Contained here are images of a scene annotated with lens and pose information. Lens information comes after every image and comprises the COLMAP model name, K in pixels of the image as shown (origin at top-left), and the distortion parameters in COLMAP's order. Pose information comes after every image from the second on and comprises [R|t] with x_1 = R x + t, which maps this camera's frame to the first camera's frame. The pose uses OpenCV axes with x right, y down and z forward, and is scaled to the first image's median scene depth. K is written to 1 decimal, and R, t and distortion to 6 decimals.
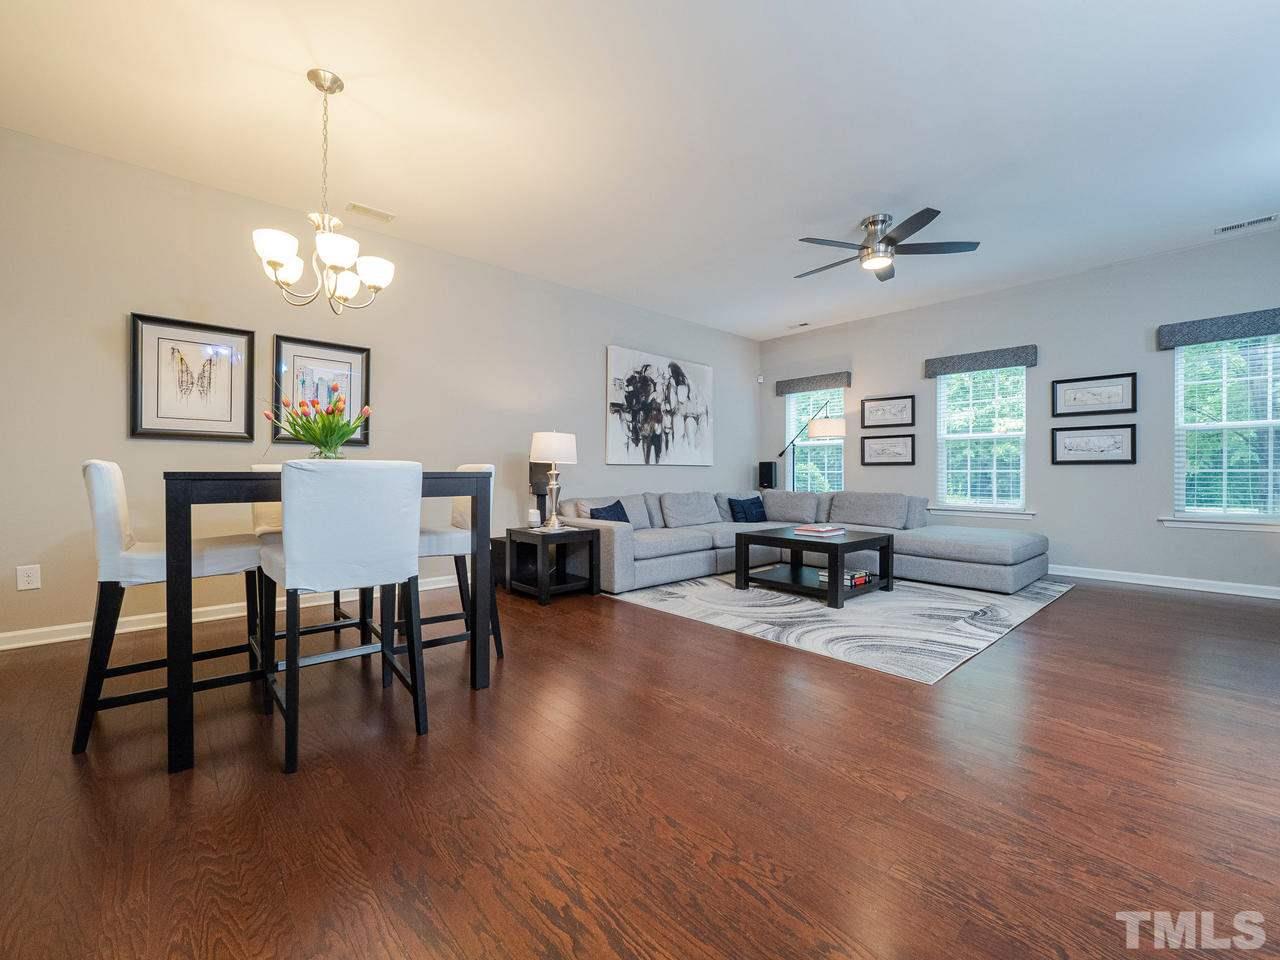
lens RADIAL K [[543.3, 0, 635.2], [0, 543.3, 472.5], [0, 0, 1]] dist [-0.001119, -0.000524]
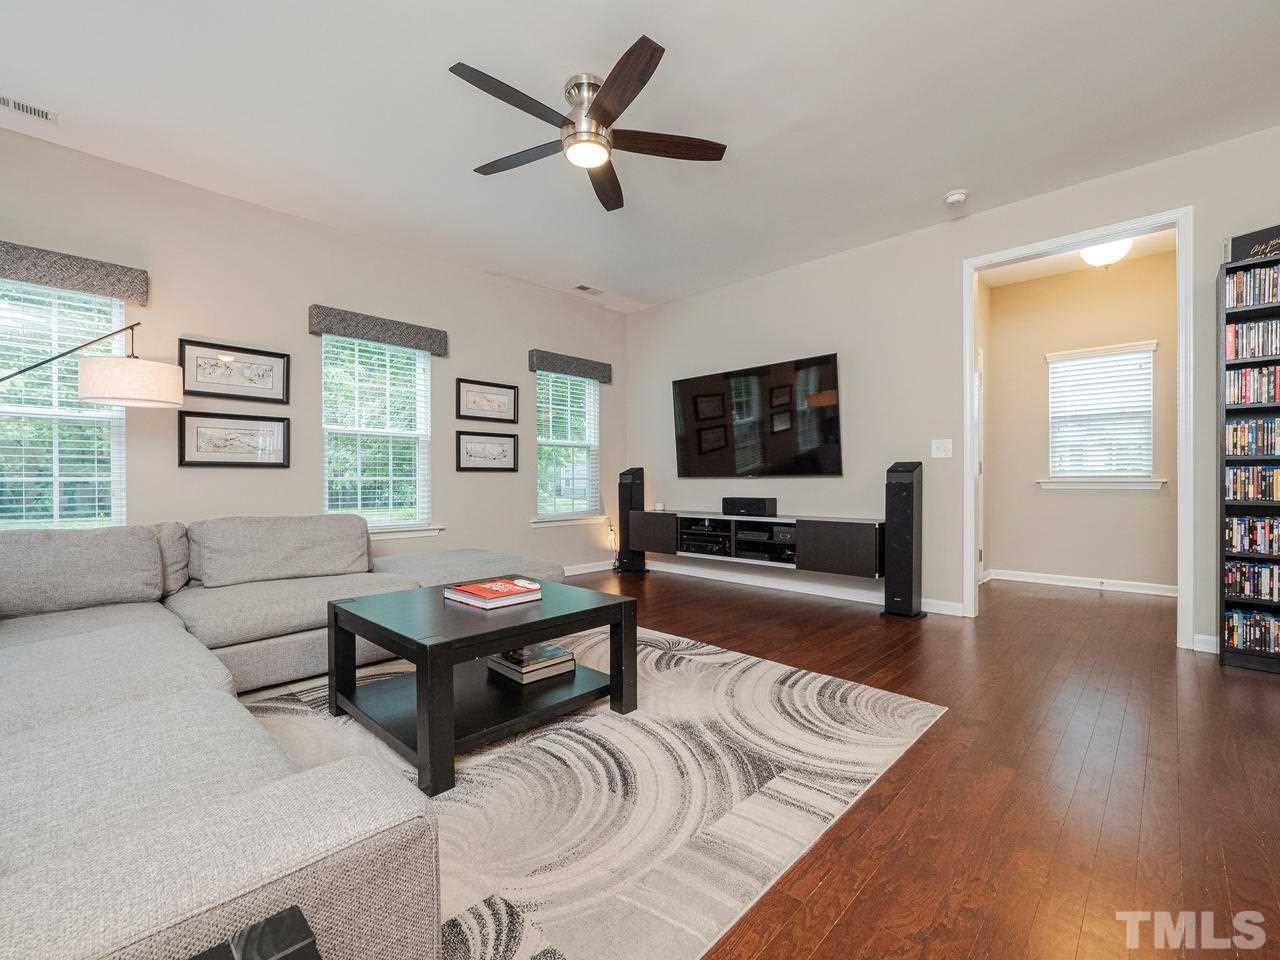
lens RADIAL K [[556.5, 0, 641.4], [0, 556.5, 477.6], [0, 0, 1]] dist [0.000349, 0.000220]
pose [[-0.070907, 0.005955, 0.997465, -0.149775], [0.003841, 0.999976, -0.005697, 0.002303], [-0.997476, 0.003428, -0.070928, 0.672068]]
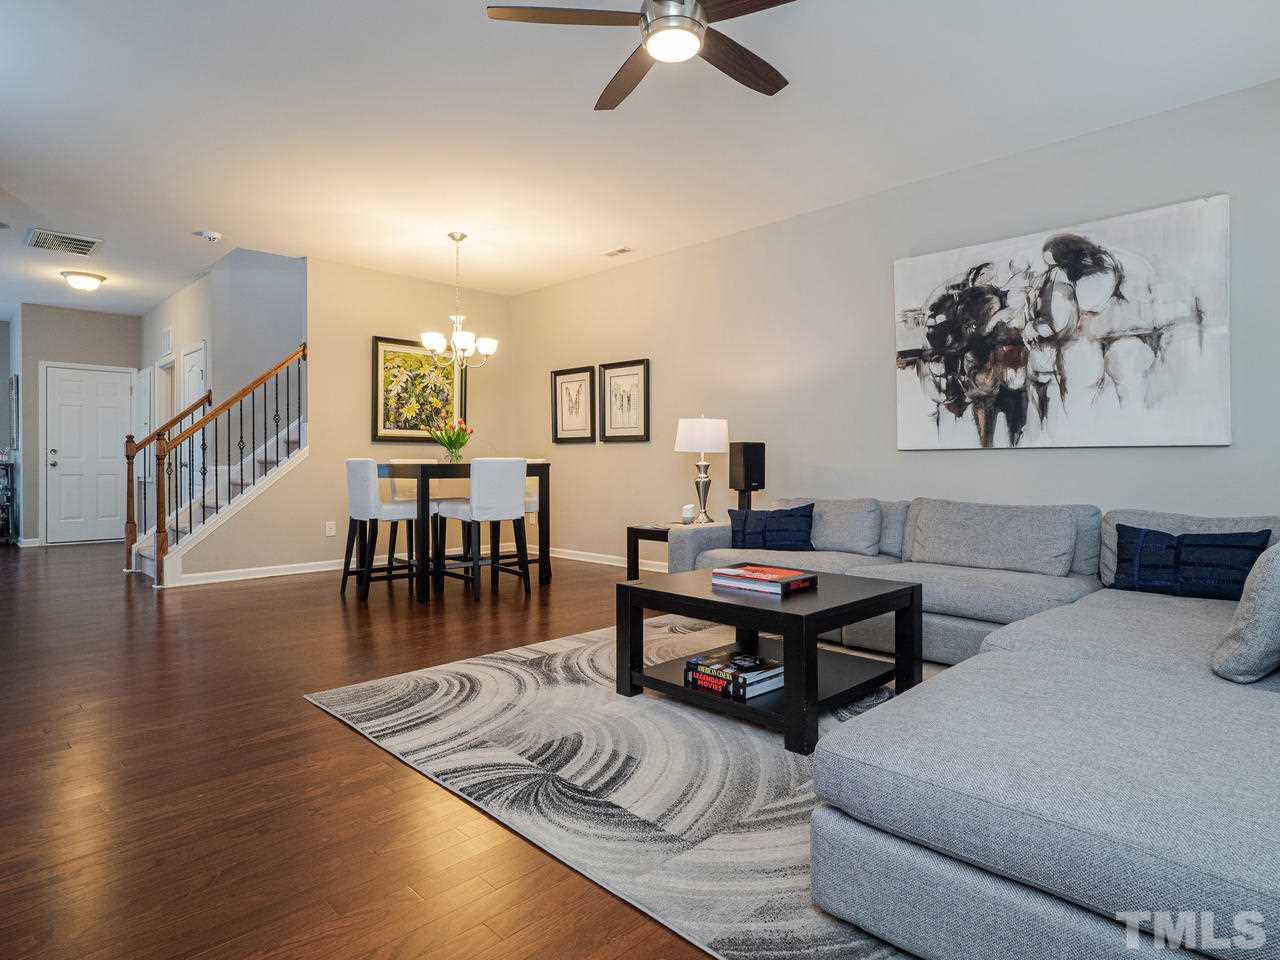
lens RADIAL K [[723.5, 0, 635.7], [0, 723.5, 472.4], [0, 0, 1]] dist [-0.004159, -0.001209]
pose [[0.042247, 0.009509, -0.999062, 0.753113], [0.001293, 0.999953, 0.009572, 0.002215], [0.999106, -0.001696, 0.042233, 0.640061]]
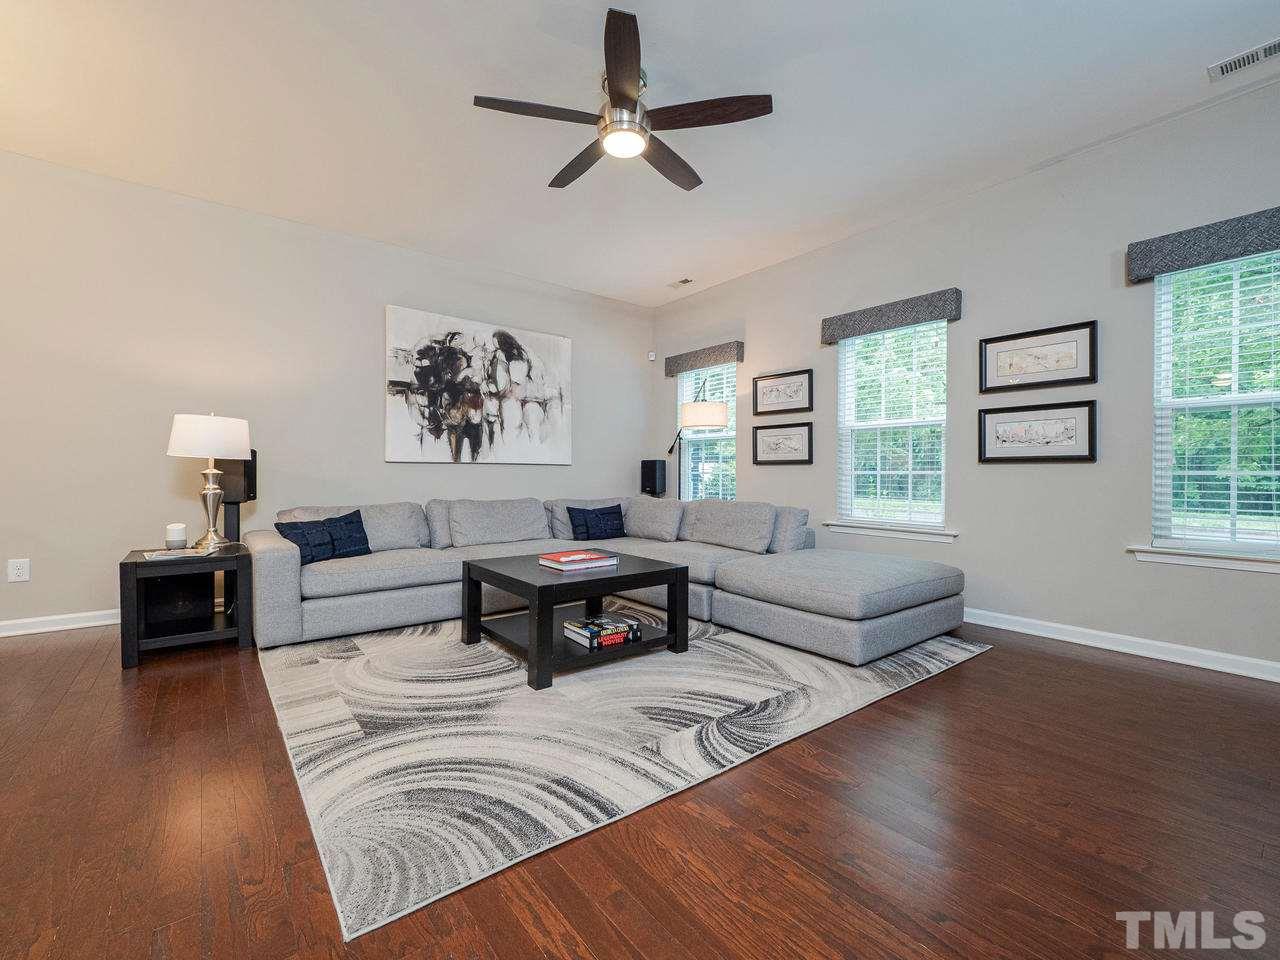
lens RADIAL K [[556.5, 0, 641.4], [0, 556.5, 477.6], [0, 0, 1]] dist [0.000349, 0.000220]
pose [[0.997650, 0.003675, -0.068415, 0.348478], [-0.003249, 0.999975, 0.006336, 0.000950], [0.068437, -0.006099, 0.997637, 0.239144]]
